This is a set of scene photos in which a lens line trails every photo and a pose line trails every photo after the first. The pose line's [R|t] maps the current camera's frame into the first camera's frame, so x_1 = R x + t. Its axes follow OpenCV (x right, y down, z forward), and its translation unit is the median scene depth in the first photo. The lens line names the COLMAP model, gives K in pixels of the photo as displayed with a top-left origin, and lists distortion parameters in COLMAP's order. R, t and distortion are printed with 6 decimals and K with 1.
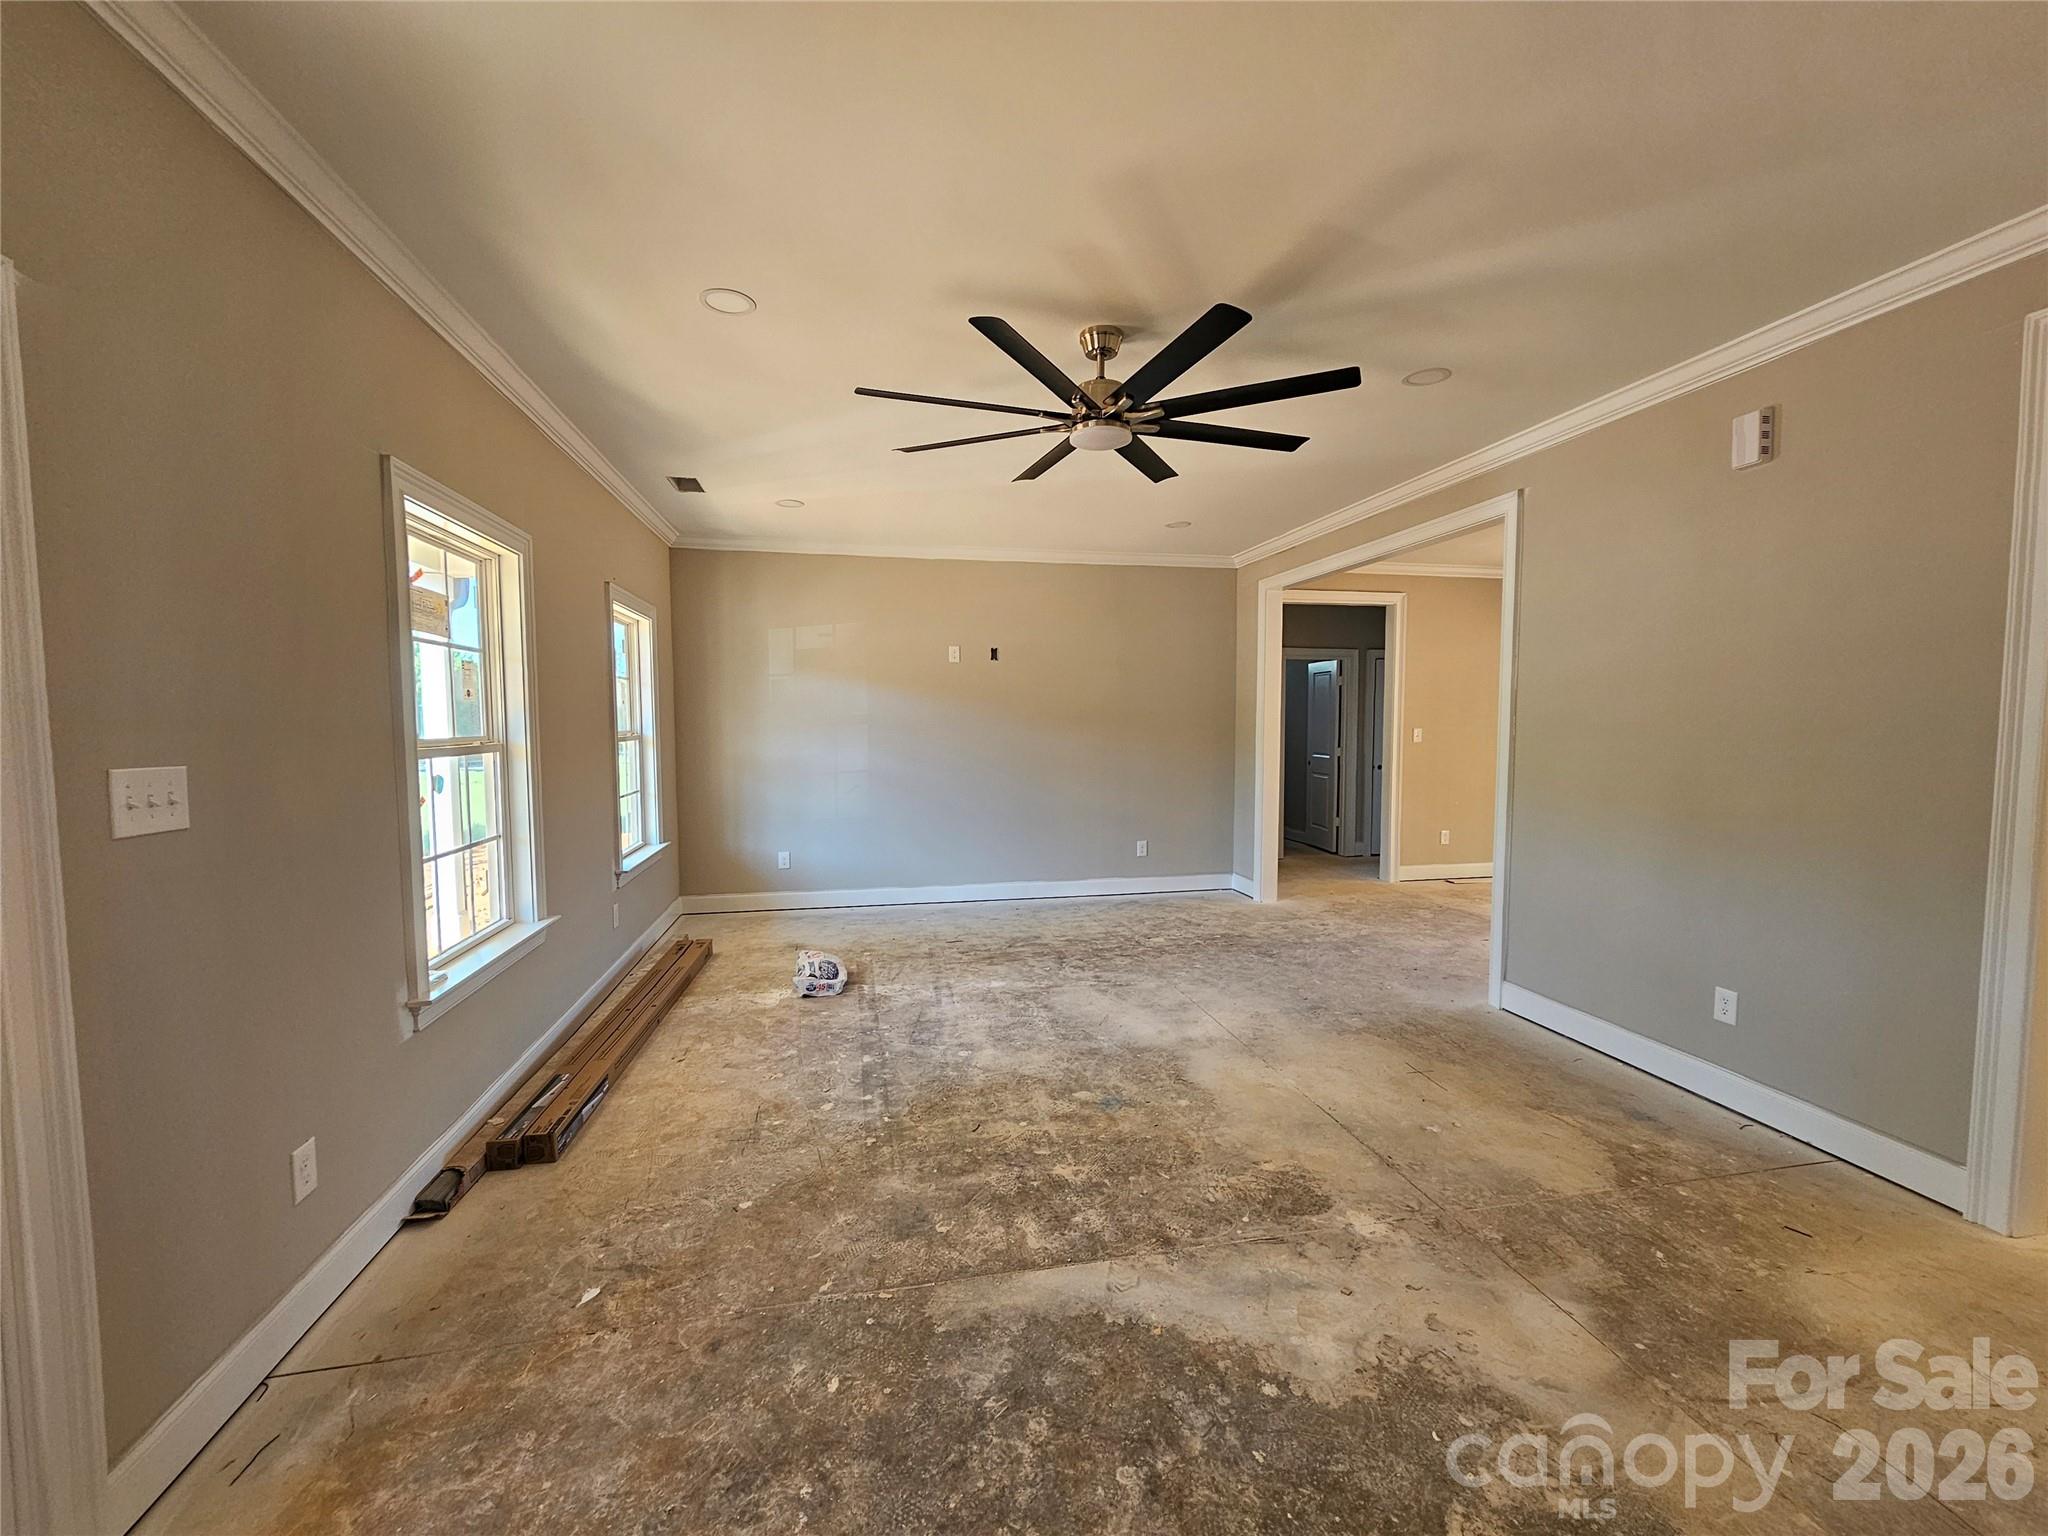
lens RADIAL K [[840.6, 0, 1026.2], [0, 840.6, 776.9], [0, 0, 1]] dist [-0.000944, -0.000922]
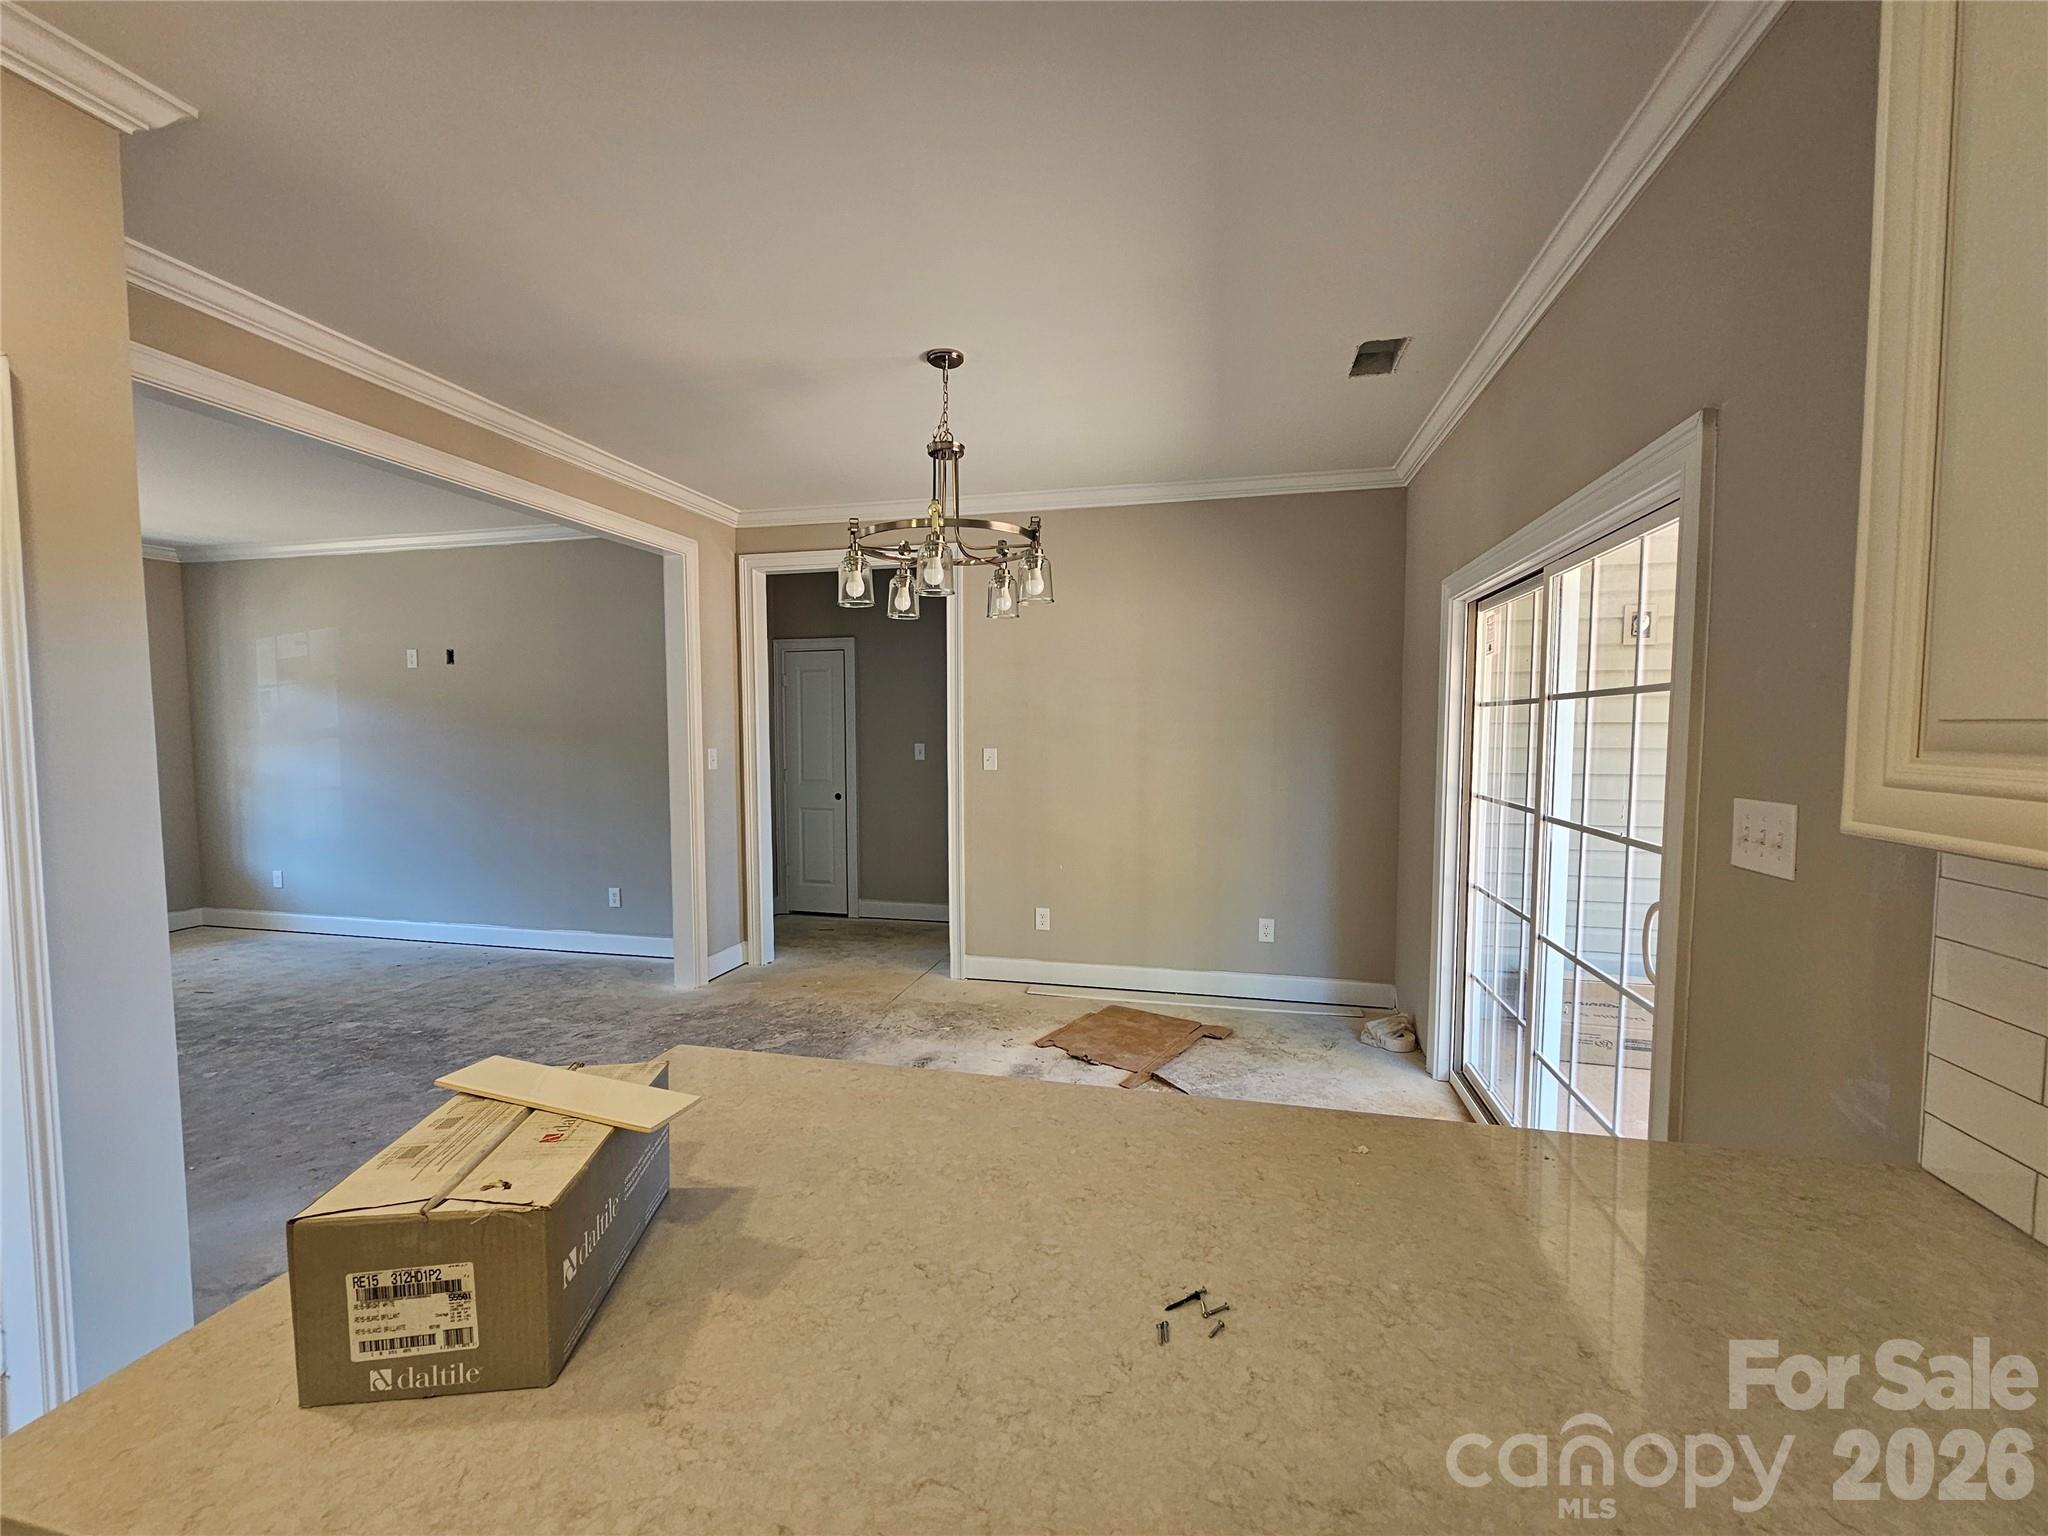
lens RADIAL K [[840.6, 0, 1023.5], [0, 840.6, 776.2], [0, 0, 1]] dist [-0.000944, -0.000922]
pose [[0.906319, 0.026349, -0.421771, 1.489328], [-0.028824, 0.999584, 0.000509, -0.072779], [0.421609, 0.011696, 0.906702, 0.818266]]
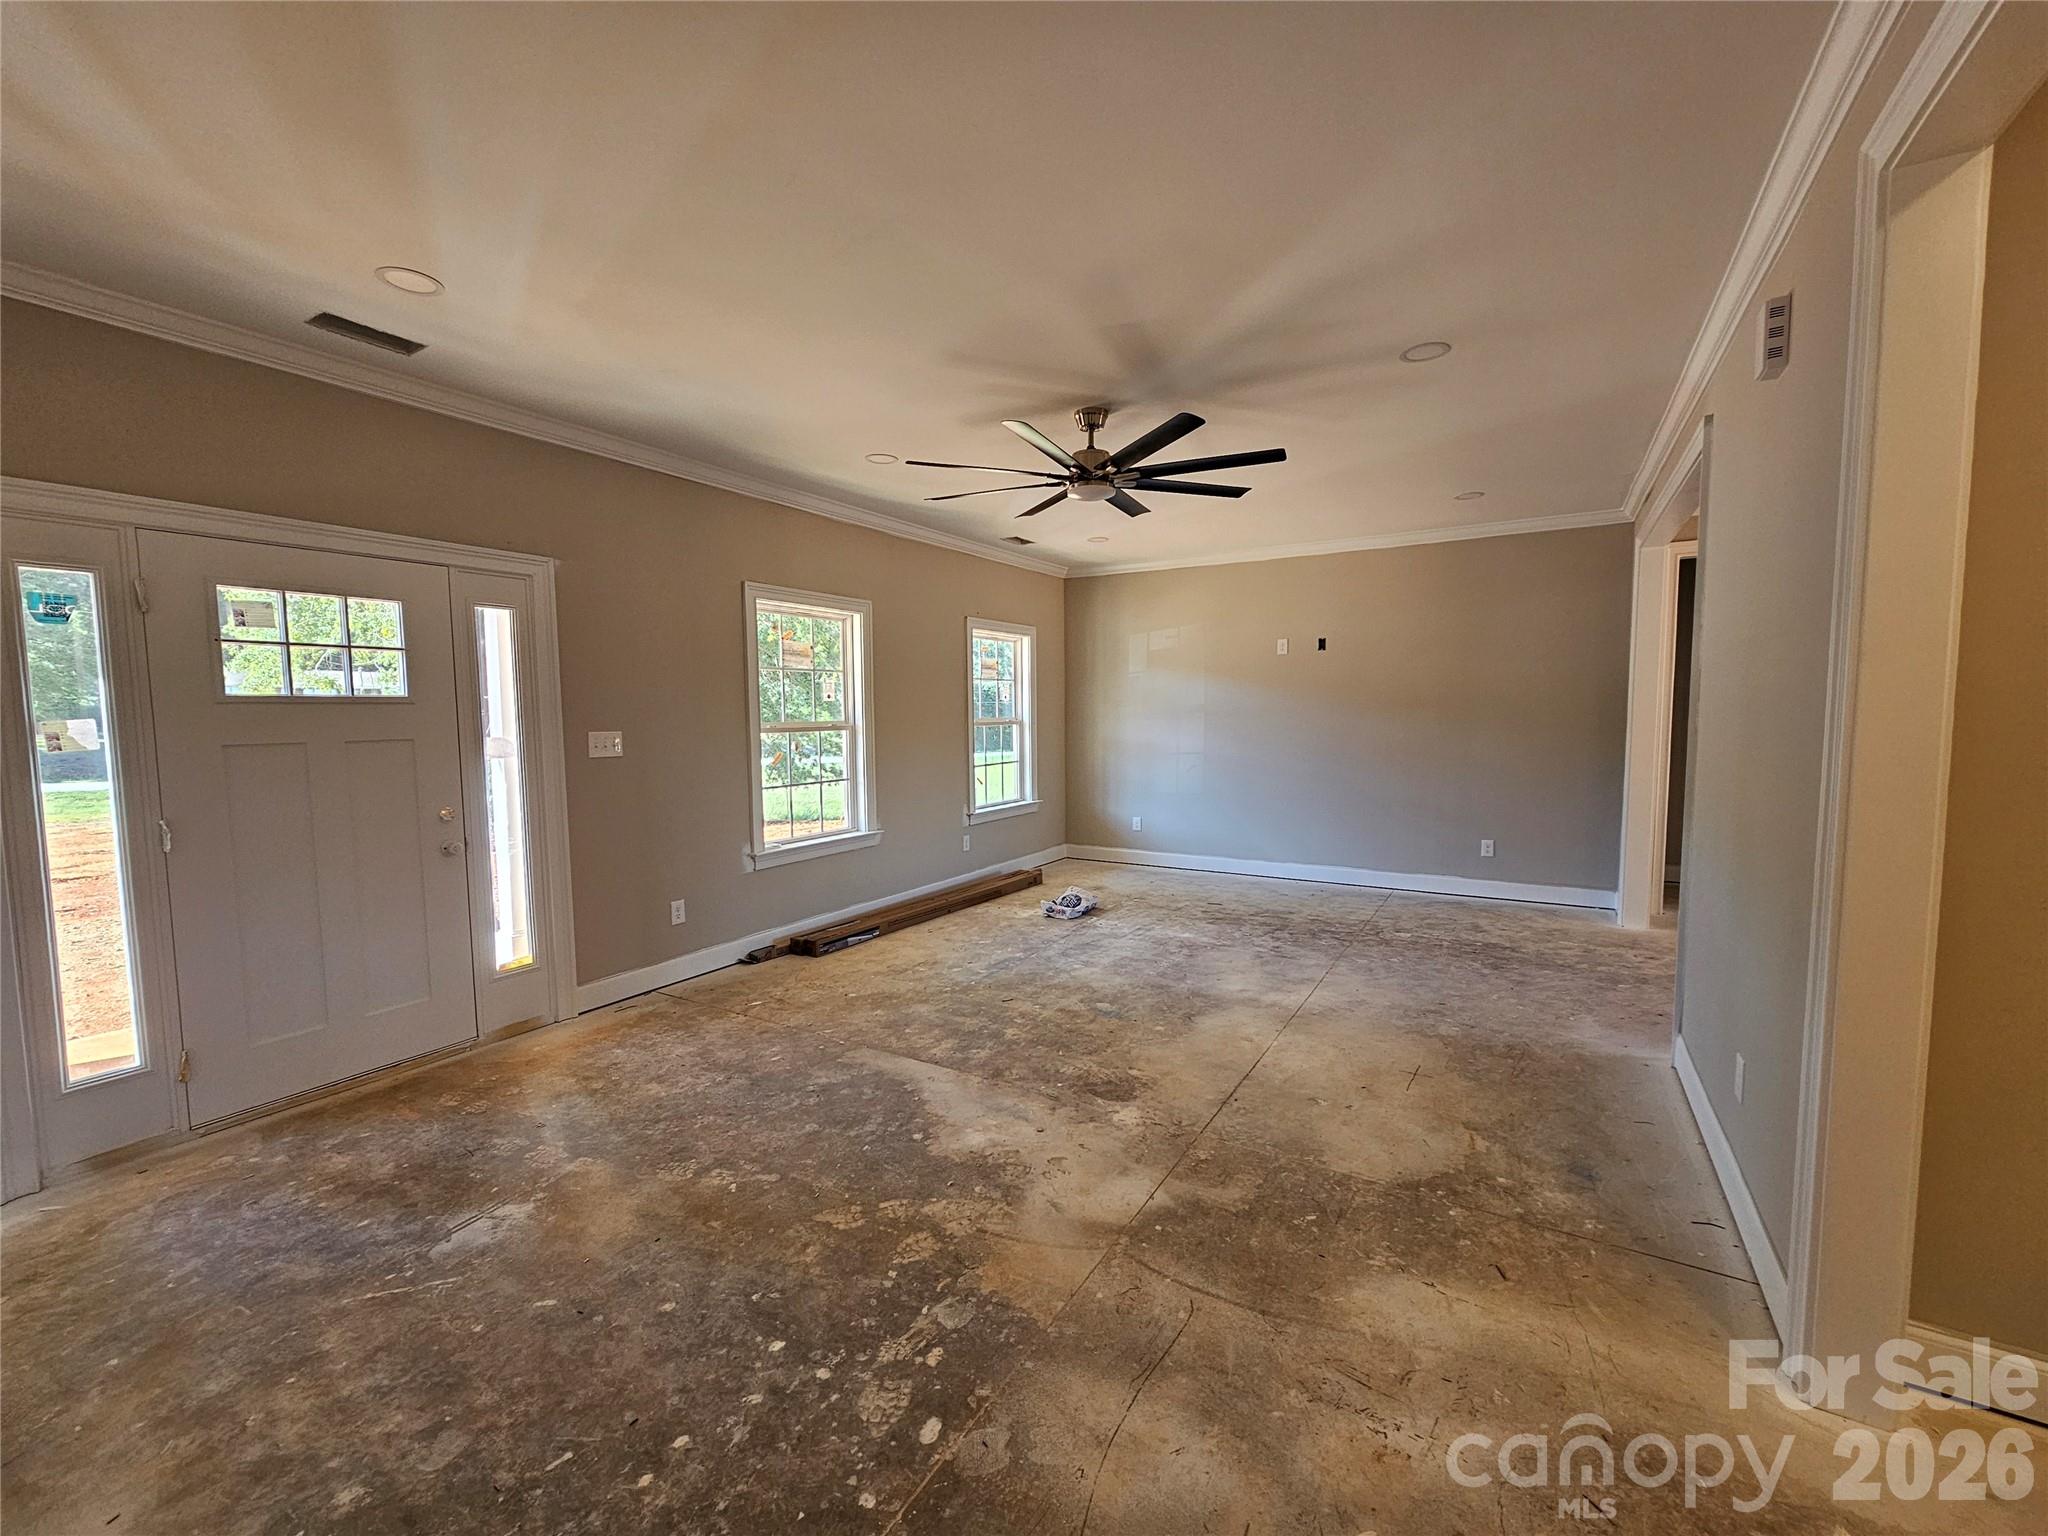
lens RADIAL K [[840.6, 0, 1024.6], [0, 840.6, 773.9], [0, 0, 1]] dist [-0.000944, -0.000922]
pose [[0.732103, 0.047937, -0.679505, 0.704401], [-0.039562, 0.998829, 0.027840, -0.001548], [0.680044, 0.006501, 0.733143, -0.013443]]
